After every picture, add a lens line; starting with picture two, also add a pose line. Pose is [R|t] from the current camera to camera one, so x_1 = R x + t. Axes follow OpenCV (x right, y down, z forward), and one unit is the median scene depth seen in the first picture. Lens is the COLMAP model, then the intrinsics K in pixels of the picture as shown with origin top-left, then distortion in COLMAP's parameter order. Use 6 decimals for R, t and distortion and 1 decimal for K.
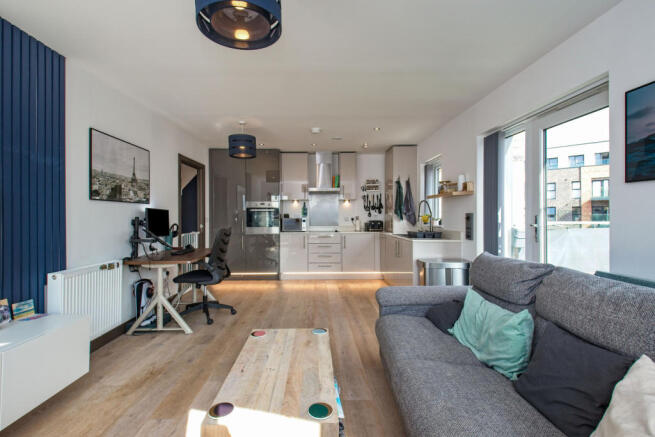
lens RADIAL K [[305.1, 0, 318.0], [0, 305.1, 217.2], [0, 0, 1]] dist [0.054322, -0.029676]
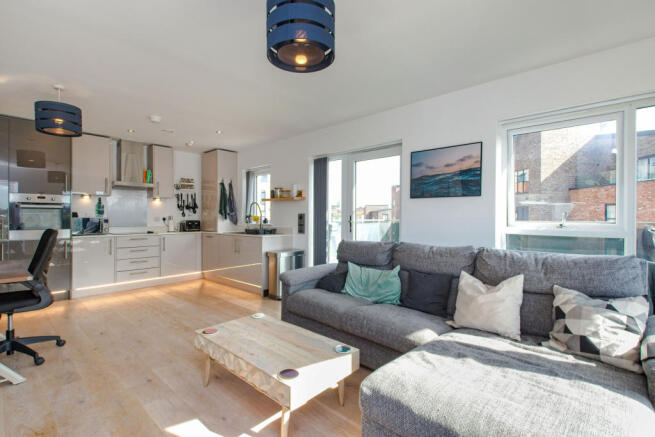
lens RADIAL K [[305.1, 0, 318.0], [0, 305.1, 217.2], [0, 0, 1]] dist [0.054322, -0.029676]
pose [[0.696563, 0.003954, 0.717485, -0.327913], [-0.000236, 0.999986, -0.005282, 0.008036], [-0.717496, 0.003509, 0.696554, 0.027973]]
